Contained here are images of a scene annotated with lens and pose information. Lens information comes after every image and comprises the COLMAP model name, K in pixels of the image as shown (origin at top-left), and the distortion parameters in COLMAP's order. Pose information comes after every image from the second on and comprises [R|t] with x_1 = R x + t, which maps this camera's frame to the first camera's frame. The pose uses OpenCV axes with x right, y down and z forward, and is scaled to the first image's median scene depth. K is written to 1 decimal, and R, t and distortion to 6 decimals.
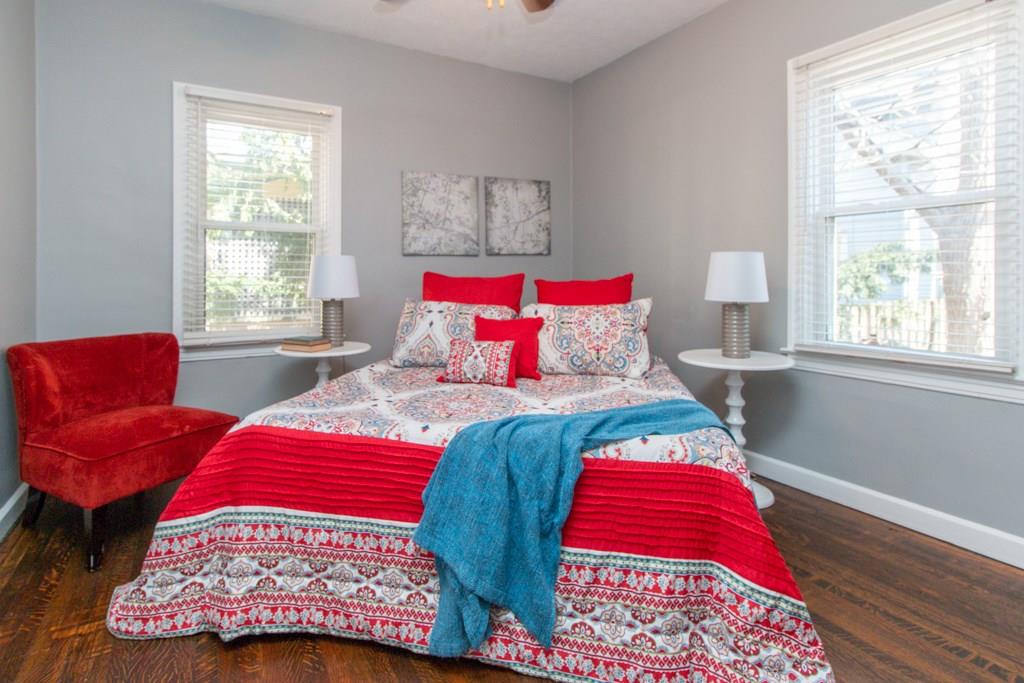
lens RADIAL K [[549.5, 0, 512.2], [0, 549.5, 403.7], [0, 0, 1]] dist [0.000184, 0.000050]
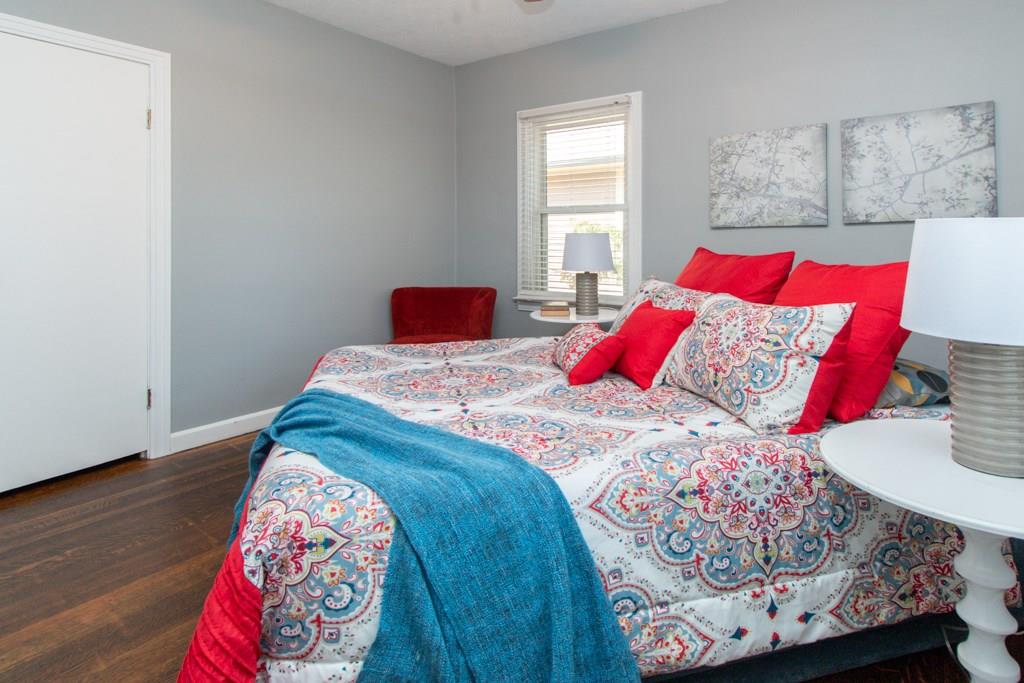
lens RADIAL K [[538.4, 0, 512.0], [0, 538.4, 341.5], [0, 0, 1]] dist [0.001272, 0.000072]
pose [[0.386817, 0.184937, -0.903422, 0.498823], [-0.203143, 0.972706, 0.112141, -0.117150], [0.899503, 0.140146, 0.413828, 0.348979]]
